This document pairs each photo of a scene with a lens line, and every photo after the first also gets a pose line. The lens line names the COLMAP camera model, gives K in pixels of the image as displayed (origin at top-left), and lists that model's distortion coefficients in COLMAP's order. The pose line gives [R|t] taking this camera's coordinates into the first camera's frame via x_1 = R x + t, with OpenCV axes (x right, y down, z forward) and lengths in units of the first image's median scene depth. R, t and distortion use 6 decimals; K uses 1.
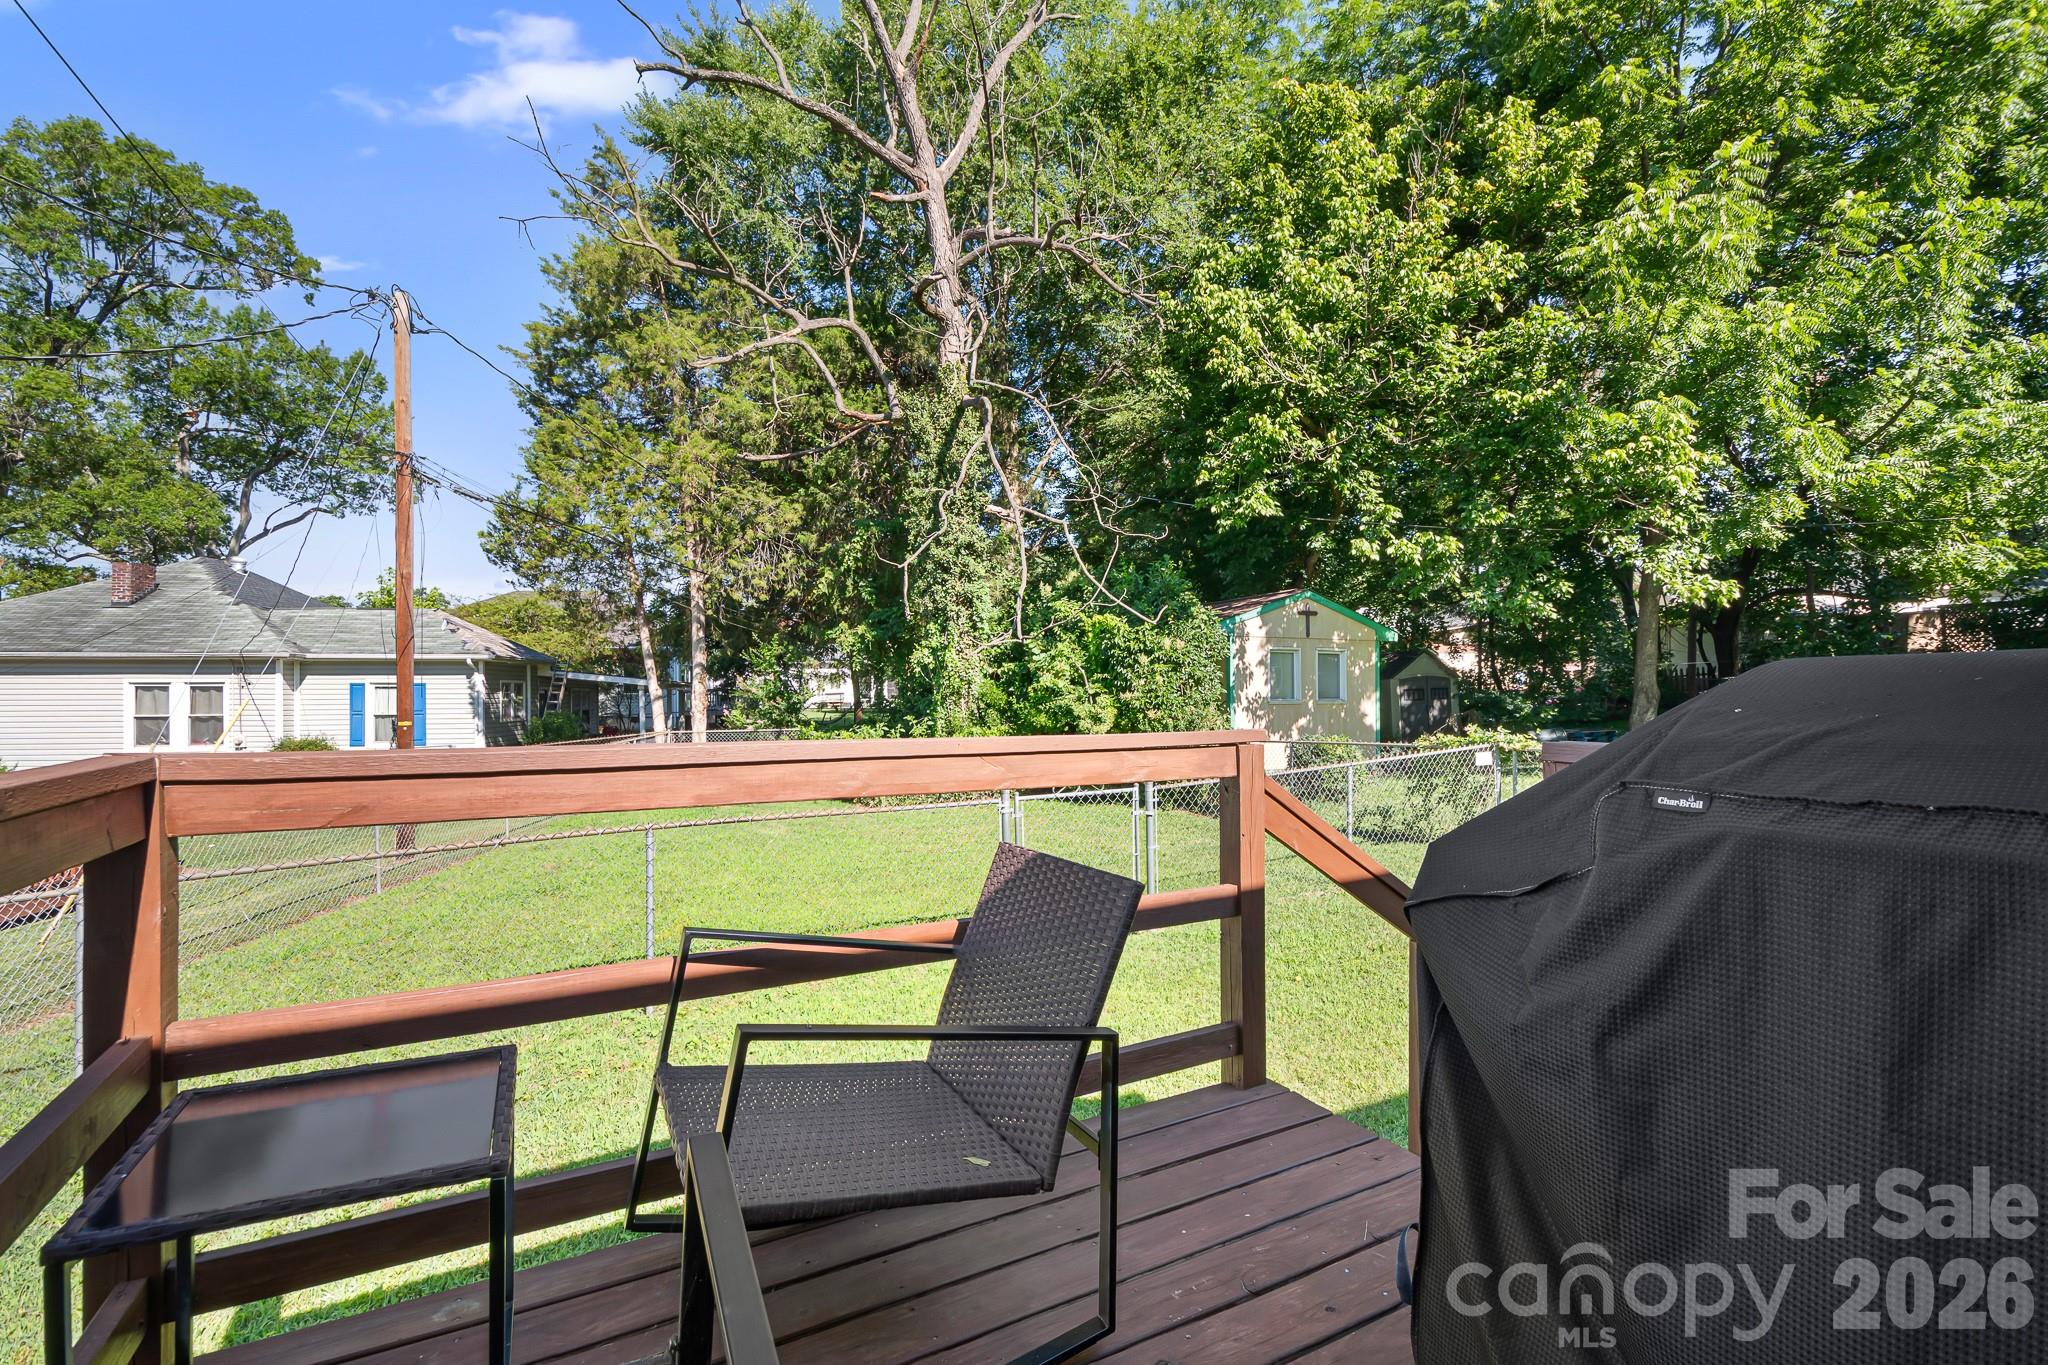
lens RADIAL K [[933.5, 0, 1026.9], [0, 933.5, 691.5], [0, 0, 1]] dist [0.010922, -0.001468]
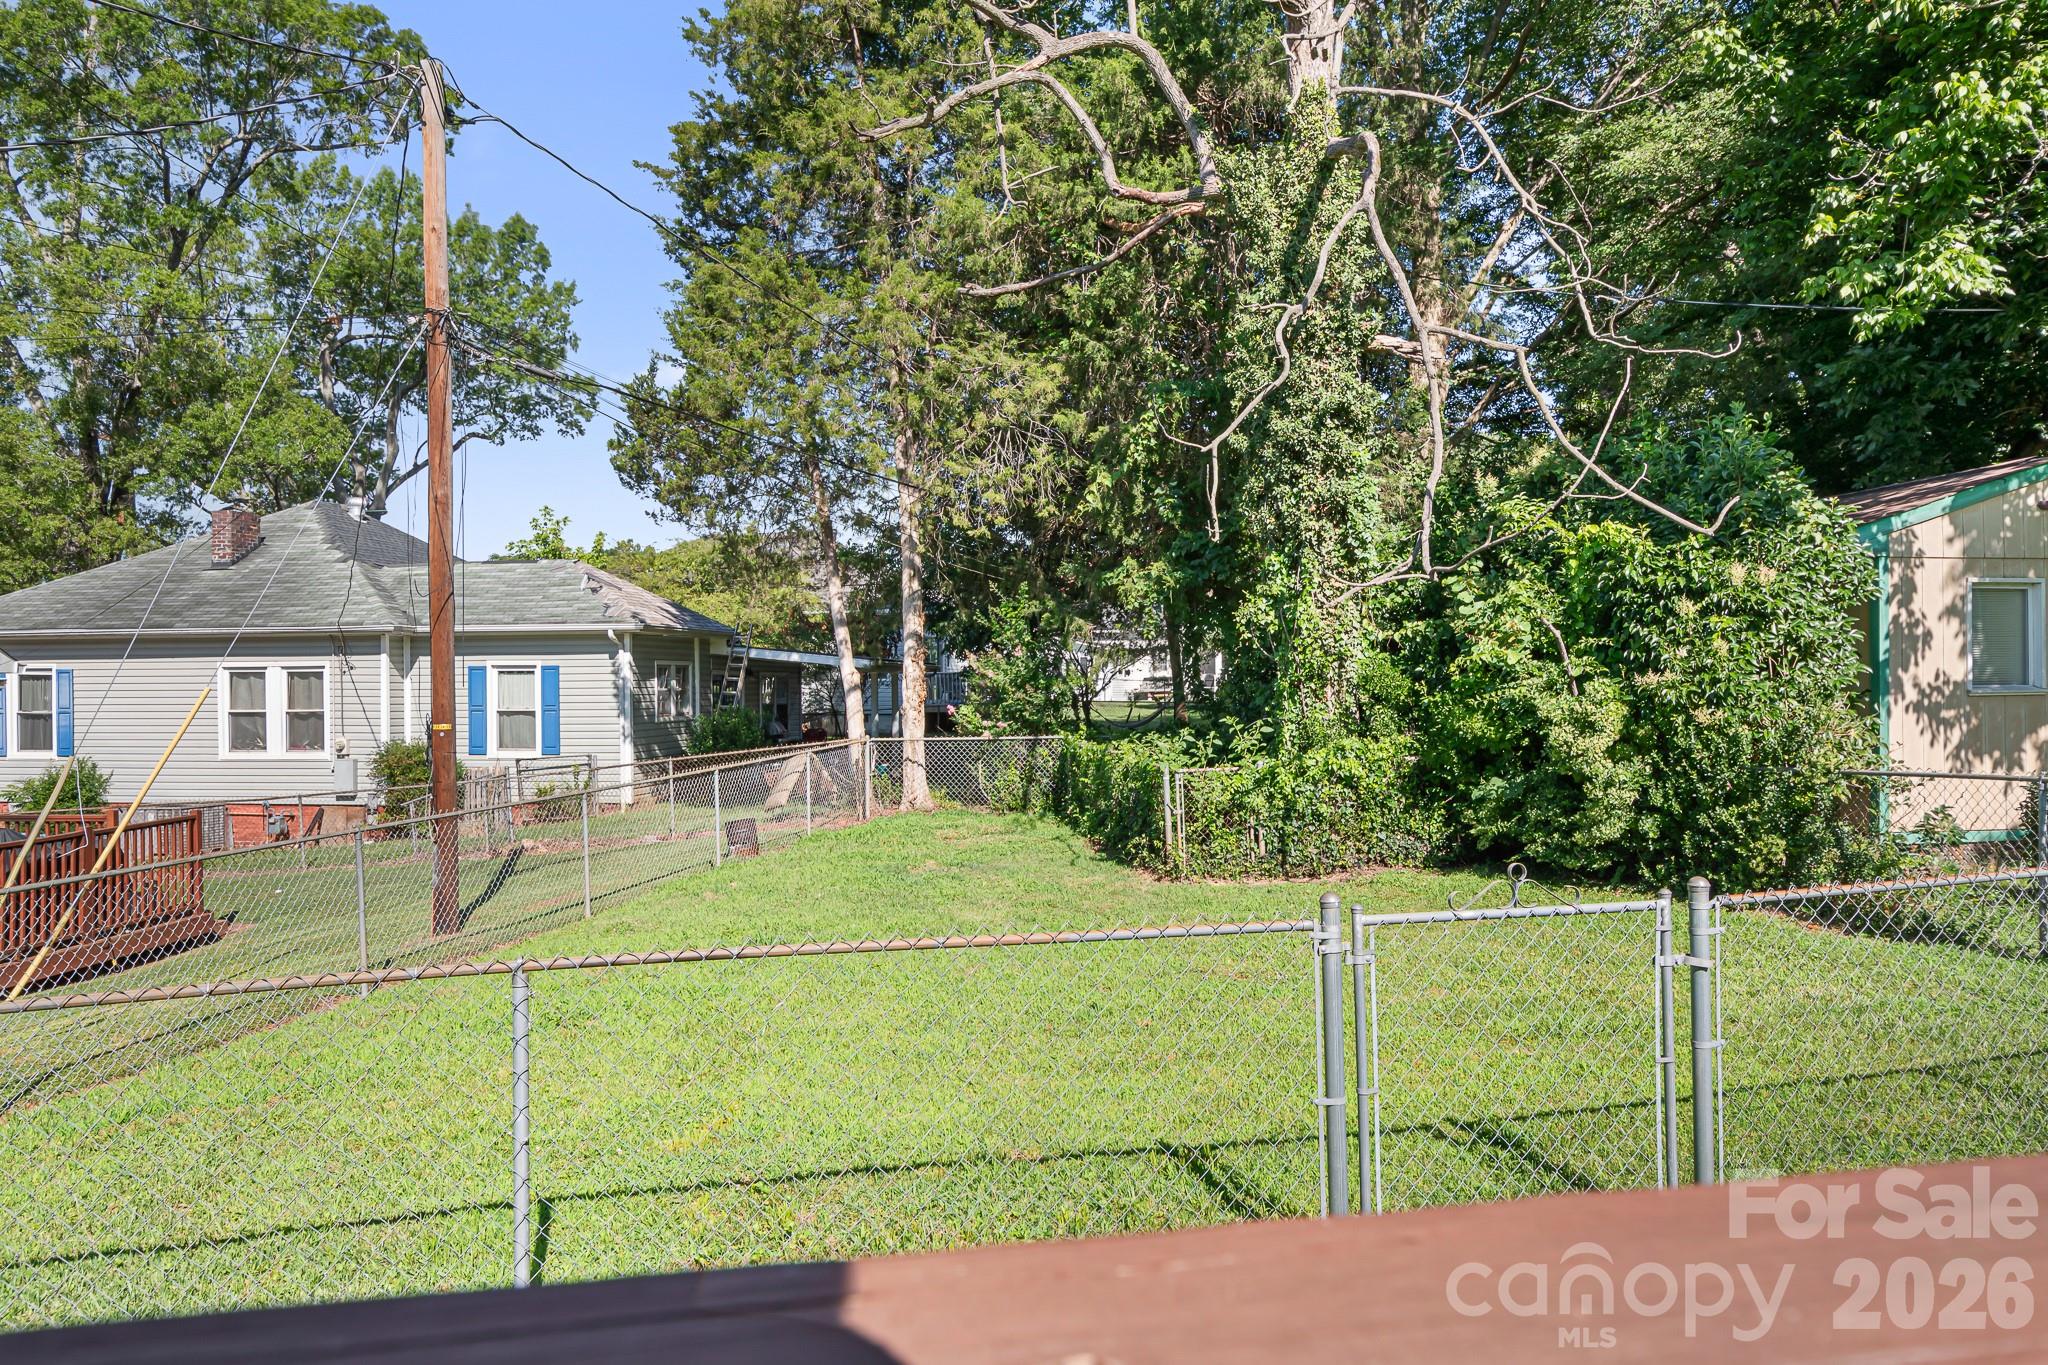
lens RADIAL K [[1418.0, 0, 1022.7], [0, 1418.0, 693.2], [0, 0, 1]] dist [0.024801, -0.019126]
pose [[0.951396, -0.000199, -0.307969, 0.016353], [0.003418, 0.999945, 0.009914, 0.002312], [0.307950, -0.010485, 0.951345, 0.120210]]
